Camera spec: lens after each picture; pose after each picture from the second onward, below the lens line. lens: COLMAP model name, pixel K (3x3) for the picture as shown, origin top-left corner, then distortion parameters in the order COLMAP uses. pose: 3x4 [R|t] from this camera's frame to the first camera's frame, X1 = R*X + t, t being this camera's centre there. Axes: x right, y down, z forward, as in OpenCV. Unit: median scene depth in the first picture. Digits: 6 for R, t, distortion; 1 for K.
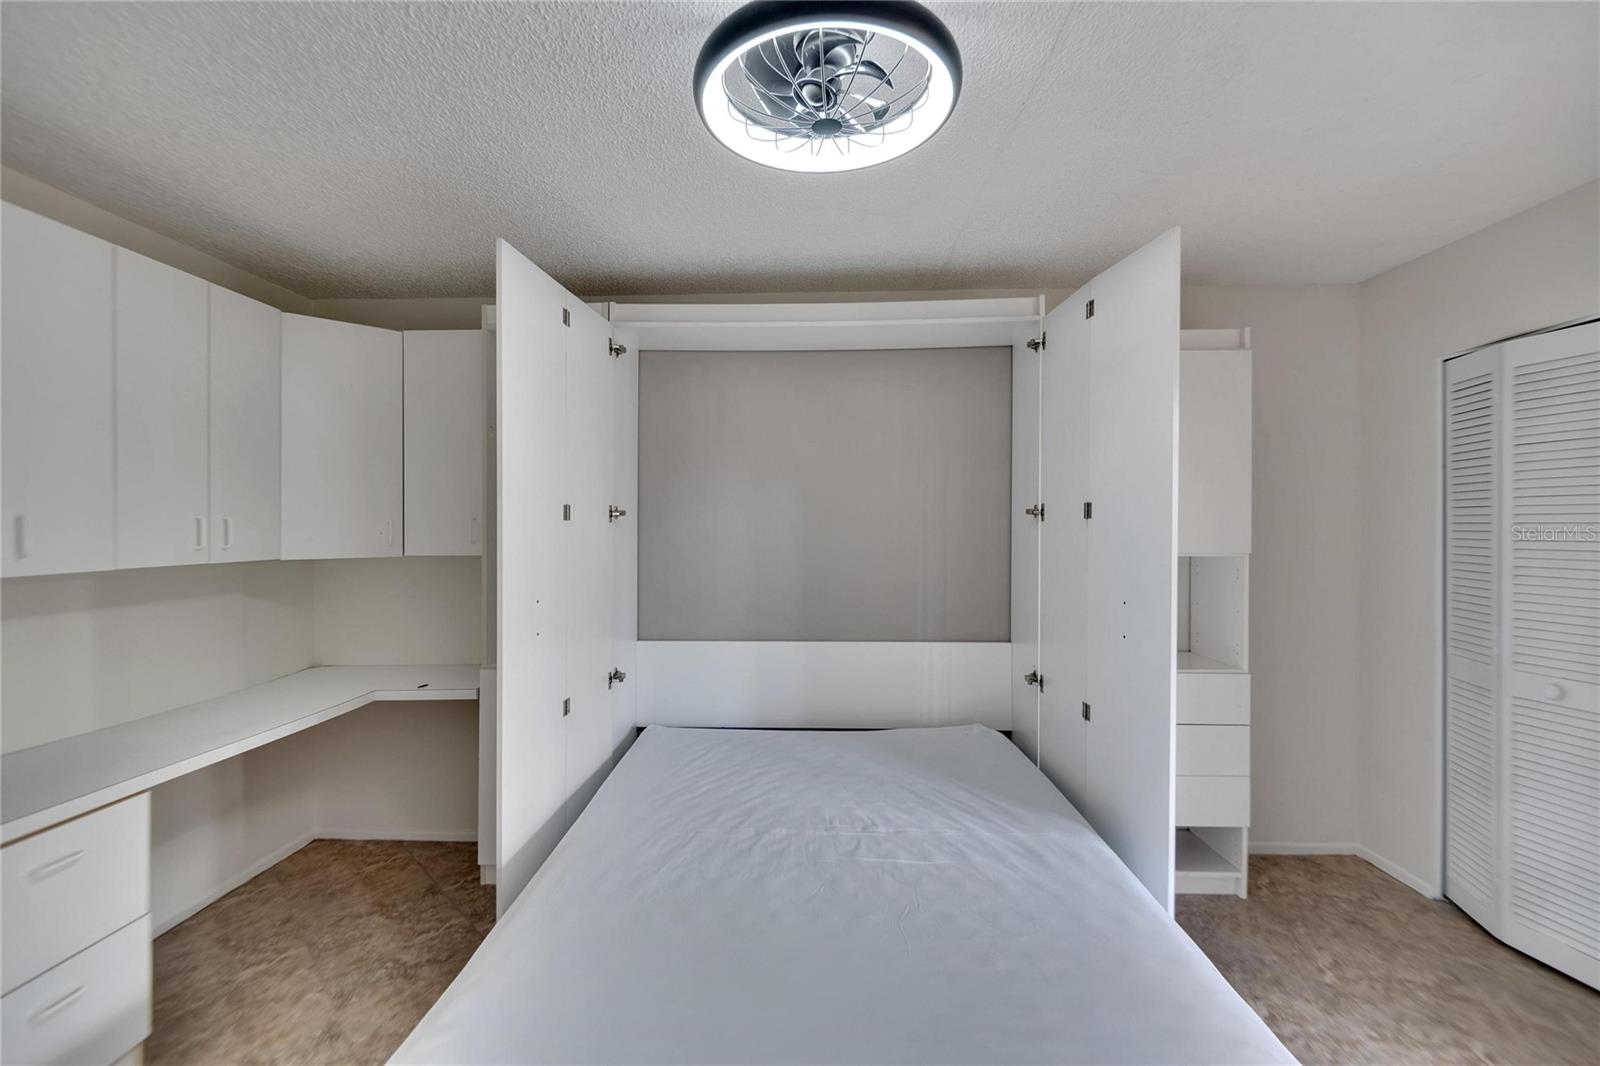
lens RADIAL K [[717.6, 0, 785.2], [0, 717.6, 529.1], [0, 0, 1]] dist [-0.002276, -0.000868]
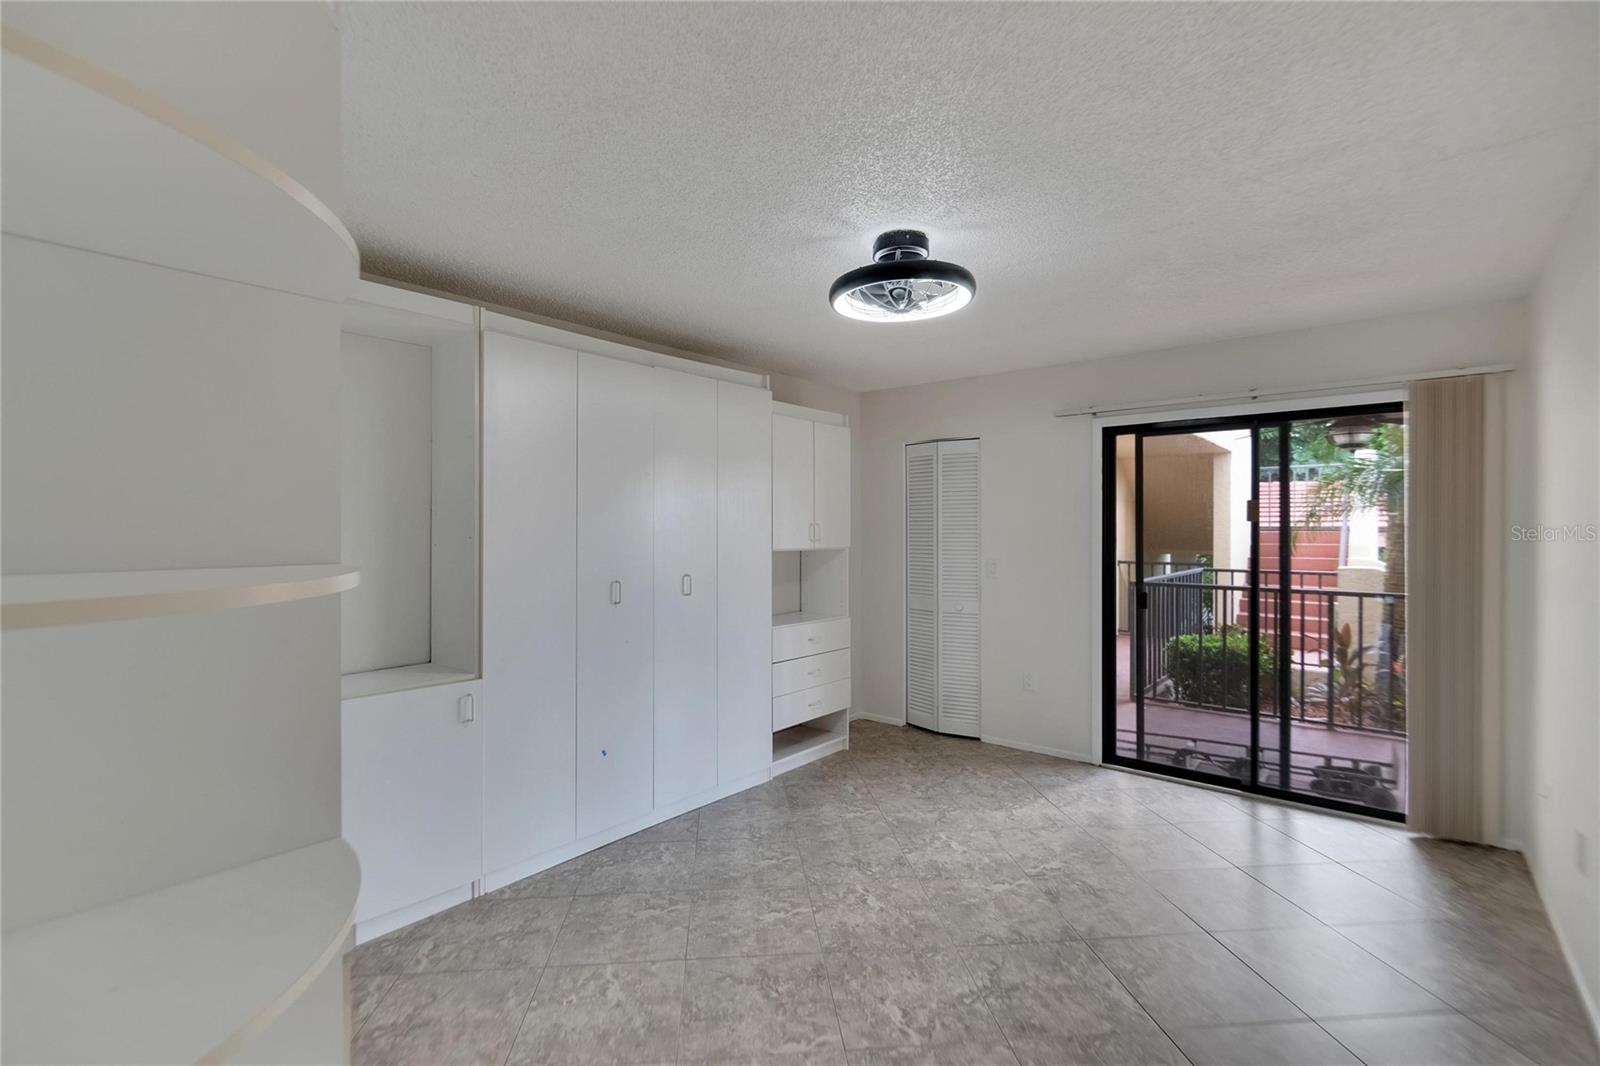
lens RADIAL K [[712.2, 0, 787.2], [0, 712.2, 537.2], [0, 0, 1]] dist [-0.001253, -0.000282]
pose [[0.628587, -0.010446, 0.777669, -0.973299], [0.003841, 0.999939, 0.010327, -0.010605], [-0.777730, -0.003504, 0.628589, 0.057847]]
